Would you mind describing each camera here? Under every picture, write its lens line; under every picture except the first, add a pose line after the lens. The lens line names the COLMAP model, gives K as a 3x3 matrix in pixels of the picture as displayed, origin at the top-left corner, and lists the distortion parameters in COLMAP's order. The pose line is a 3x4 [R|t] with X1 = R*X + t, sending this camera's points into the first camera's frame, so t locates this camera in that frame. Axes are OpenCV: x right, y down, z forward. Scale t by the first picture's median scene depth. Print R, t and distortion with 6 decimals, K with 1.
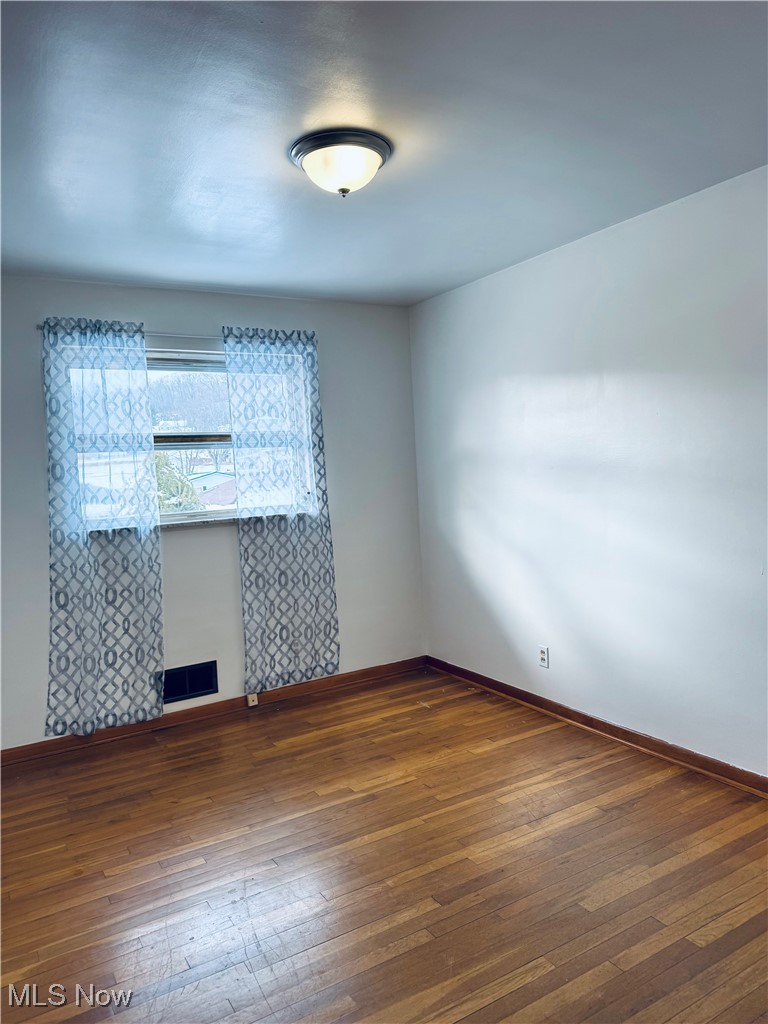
lens RADIAL K [[727.3, 0, 394.8], [0, 727.3, 512.4], [0, 0, 1]] dist [-0.000064, -0.004297]
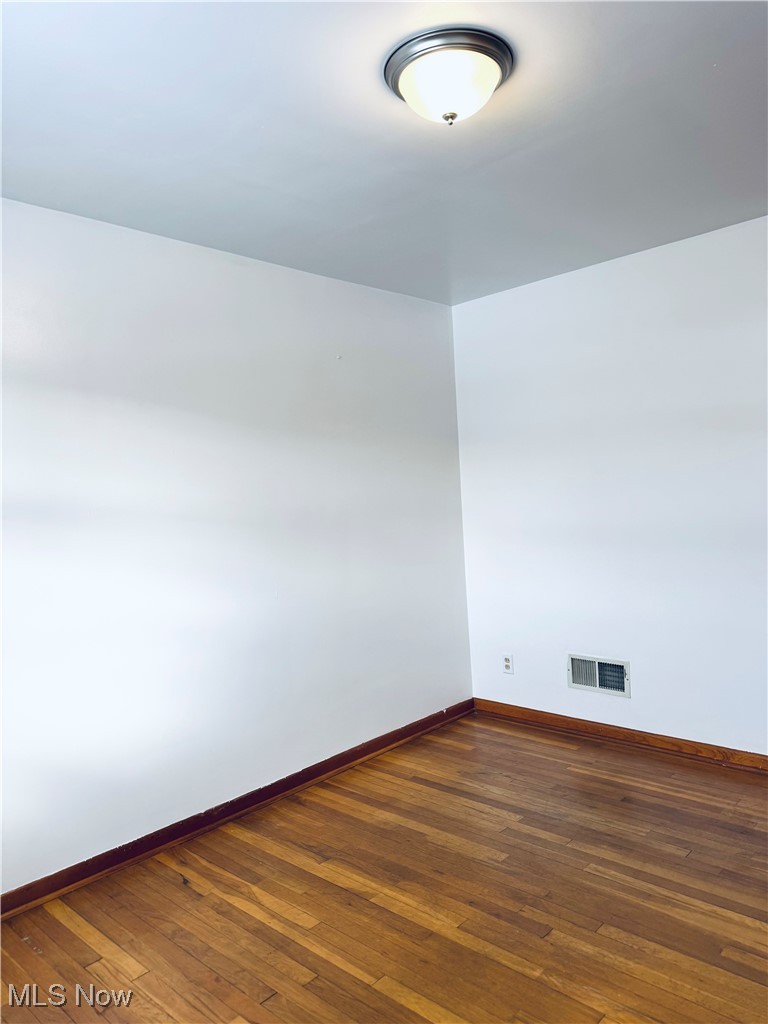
lens RADIAL K [[727.3, 0, 384.1], [0, 727.3, 512.0], [0, 0, 1]] dist [-0.000064, -0.004297]
pose [[-0.261112, 0.043676, 0.964320, -0.659160], [0.136410, 0.990621, -0.007932, -0.017486], [-0.955622, 0.129471, -0.264621, 1.122559]]
